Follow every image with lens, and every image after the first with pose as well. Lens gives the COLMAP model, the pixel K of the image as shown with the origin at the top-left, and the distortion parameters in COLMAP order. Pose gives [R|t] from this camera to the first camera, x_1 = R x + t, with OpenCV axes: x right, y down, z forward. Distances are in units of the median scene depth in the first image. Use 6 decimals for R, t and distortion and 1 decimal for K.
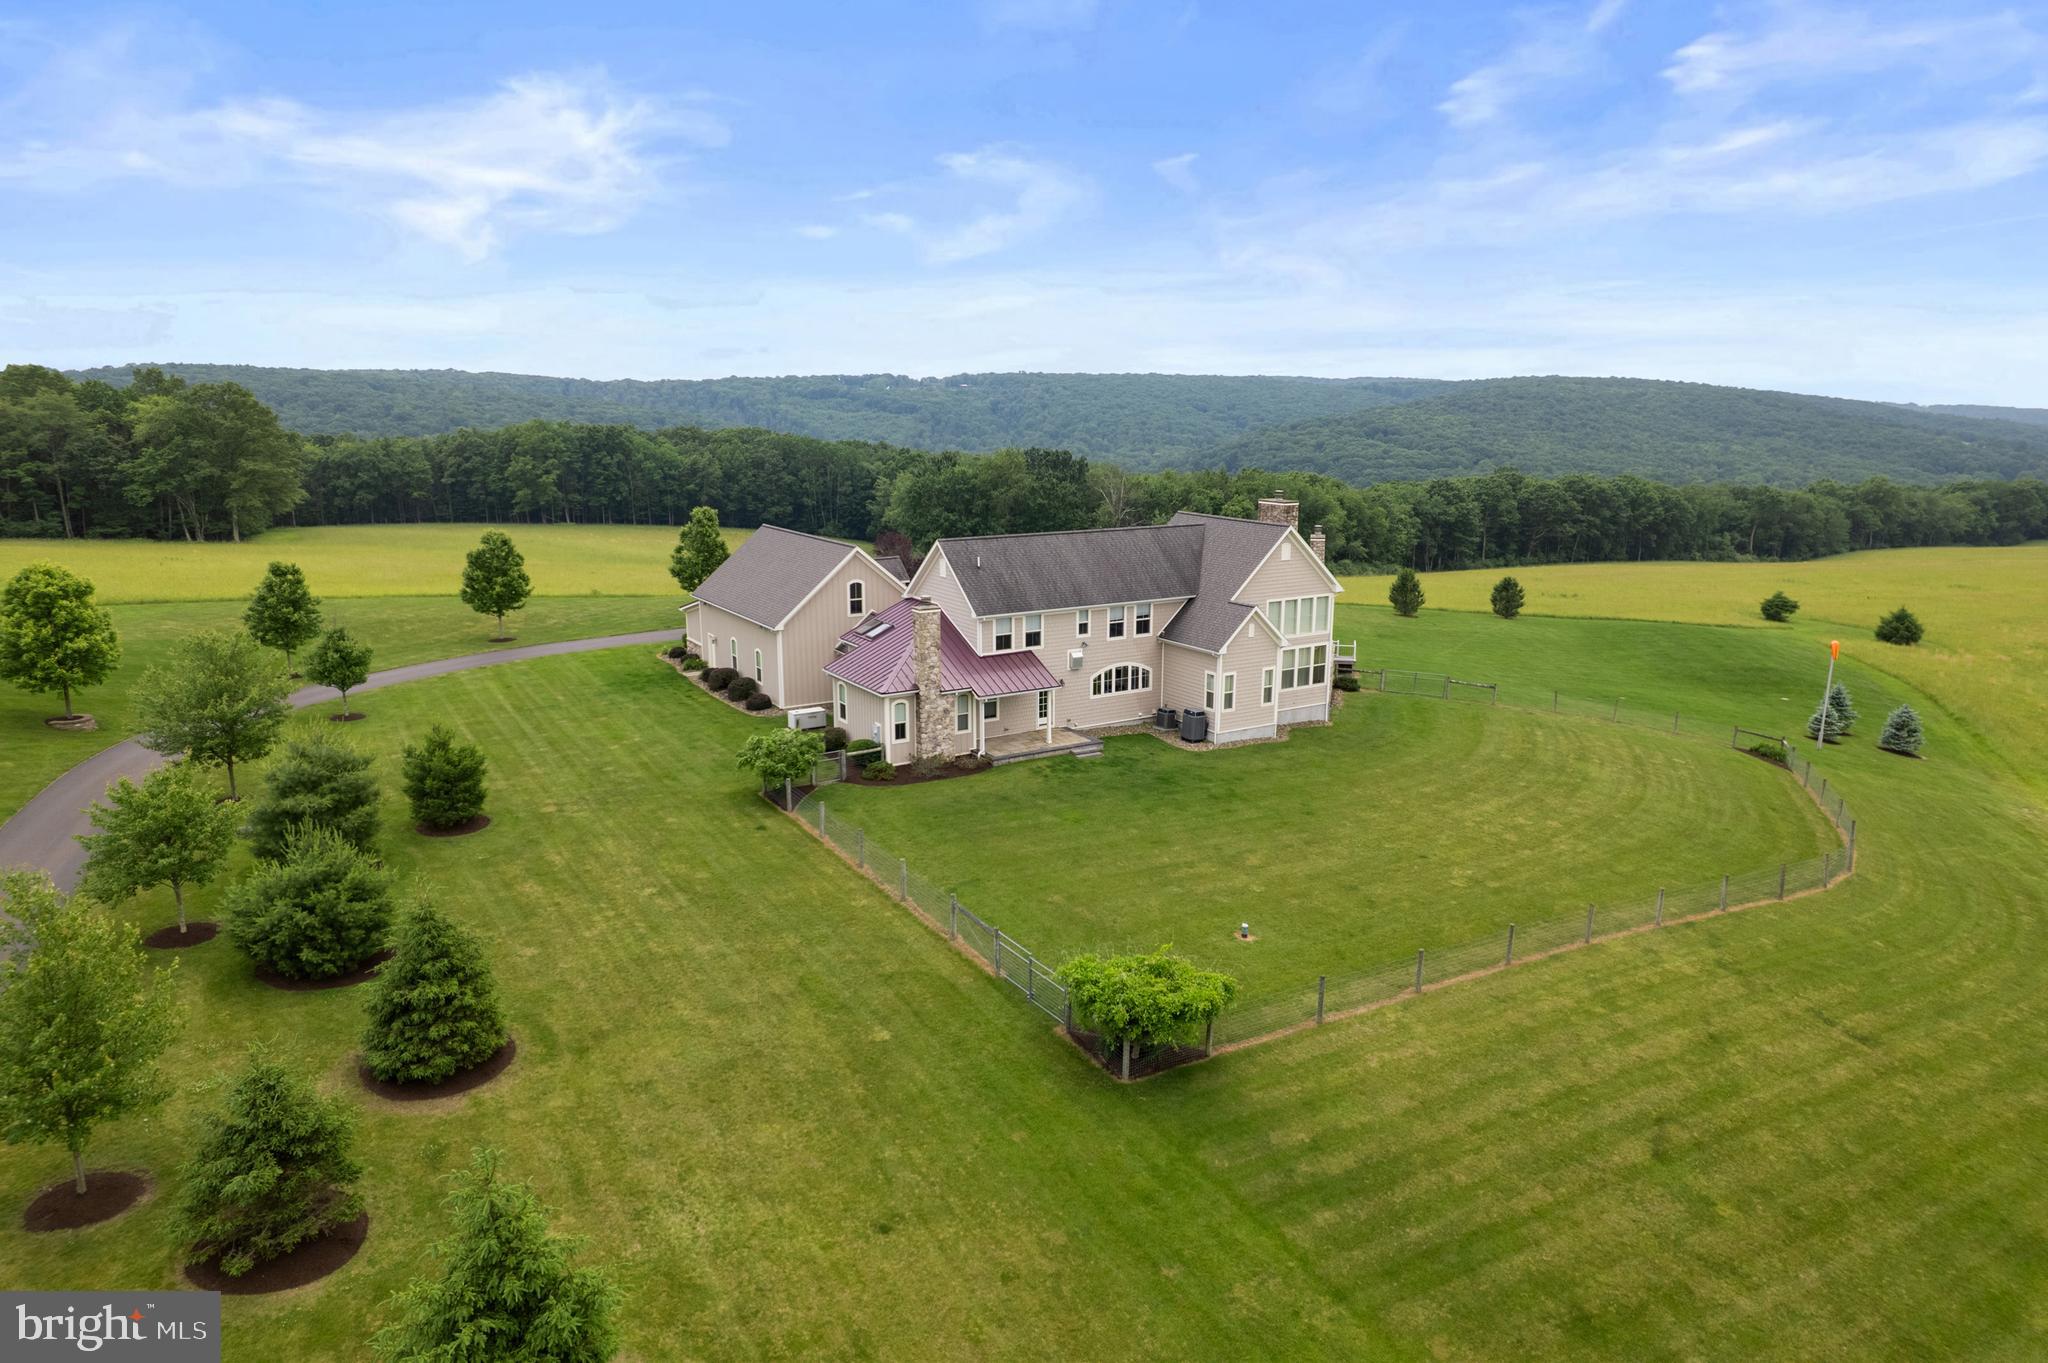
lens RADIAL K [[1315.1, 0, 1024.0], [0, 1315.1, 681.5], [0, 0, 1]] dist [-0.076396, 0.071968]
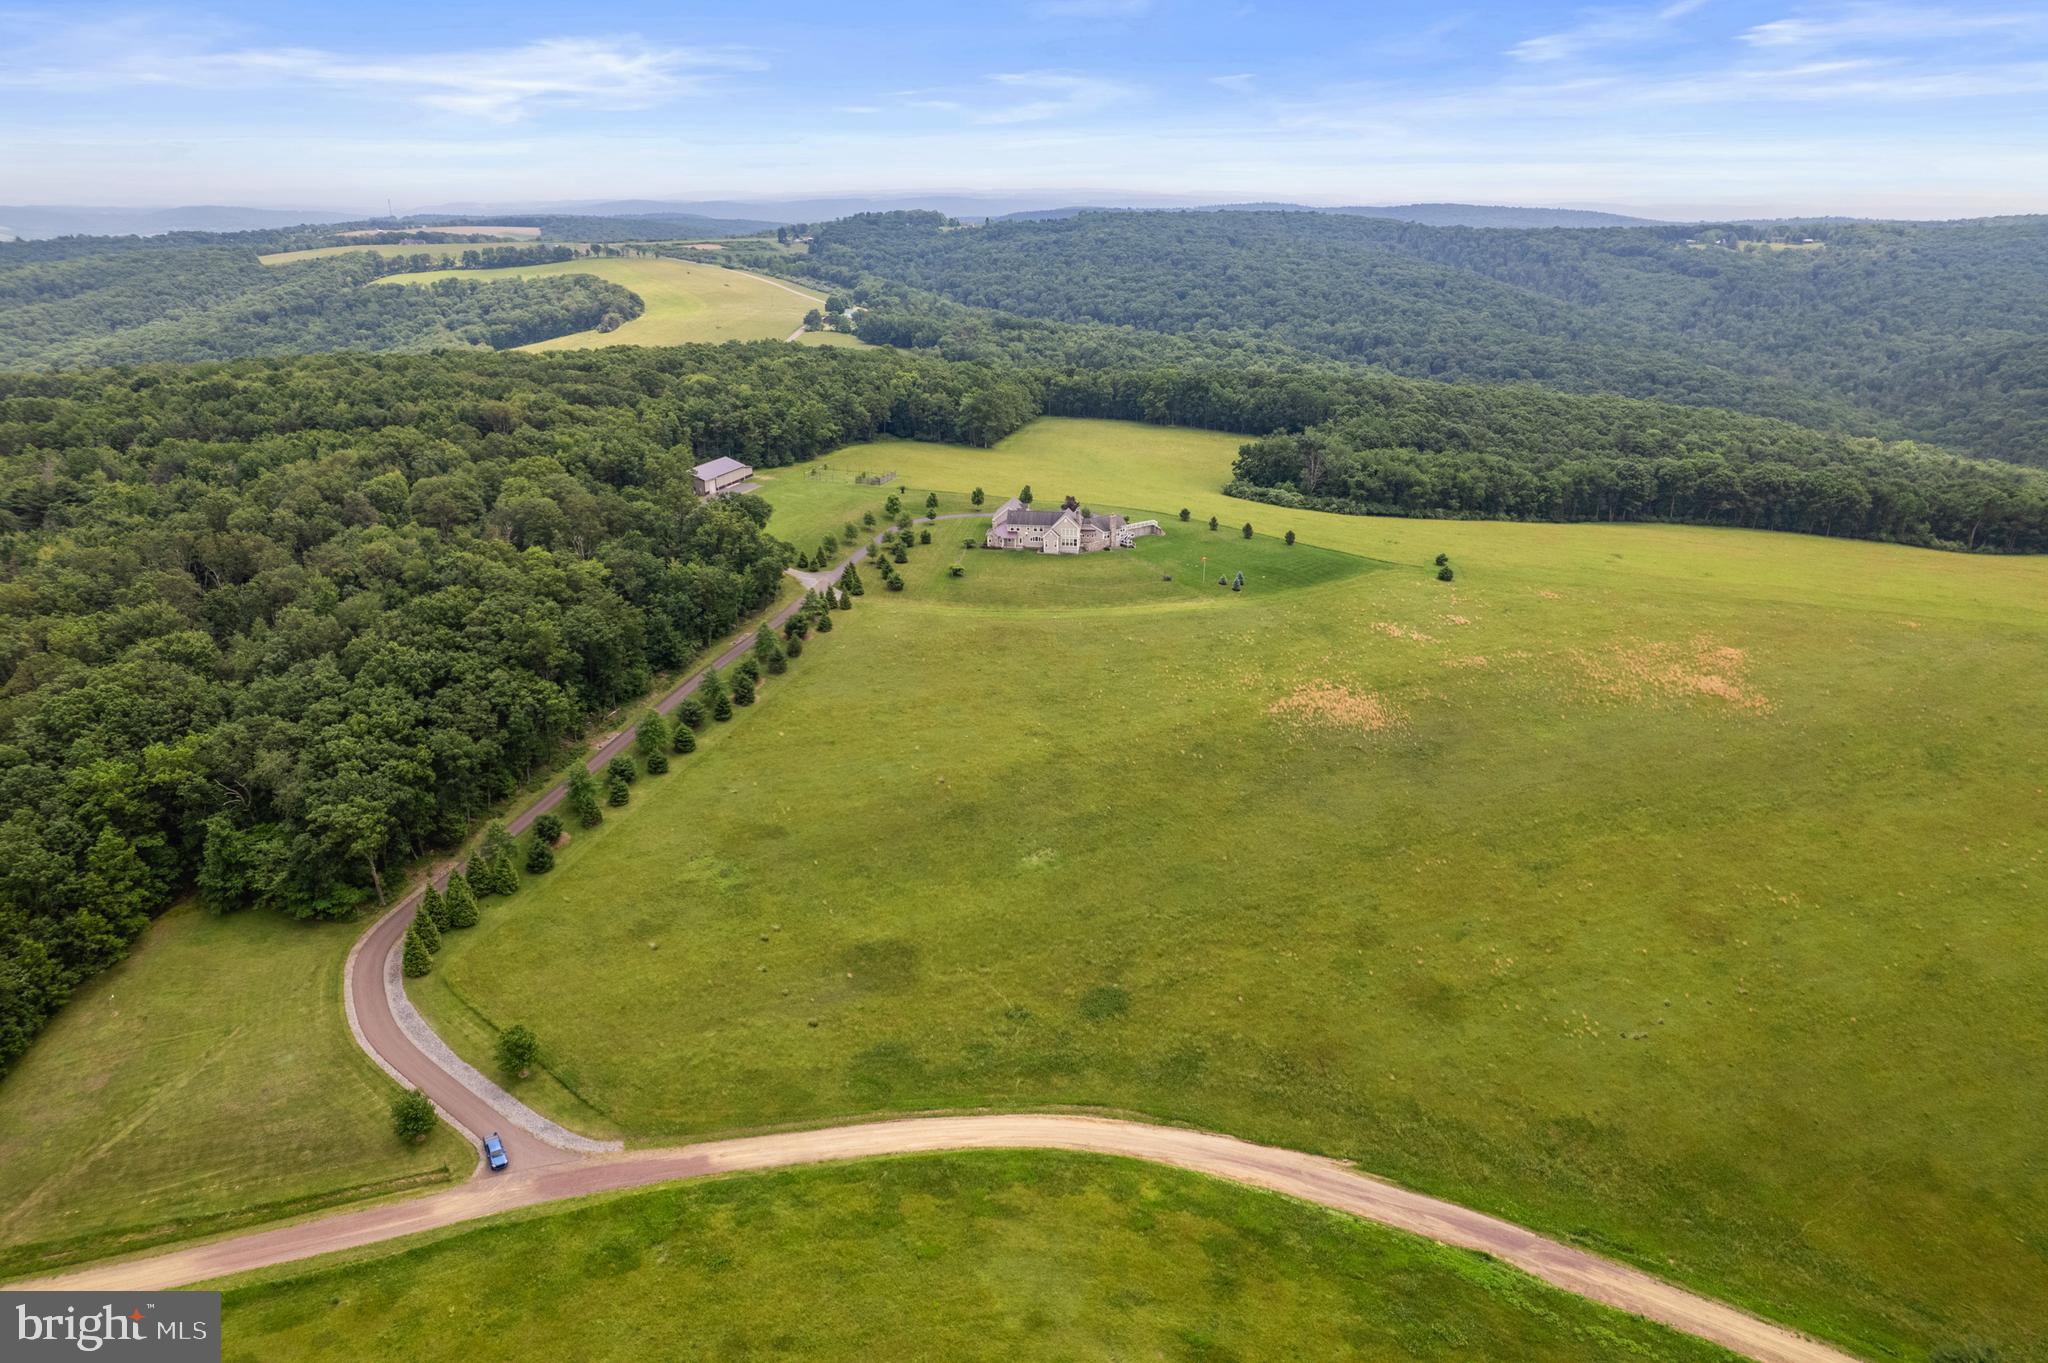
lens RADIAL K [[1315.1, 0, 1024.0], [0, 1315.1, 681.5], [0, 0, 1]] dist [-0.076396, 0.071968]
pose [[0.790517, 0.215640, -0.573220, 1.234828], [-0.128336, 0.973508, 0.189238, -0.169660], [0.598842, -0.076031, 0.797250, -1.298970]]
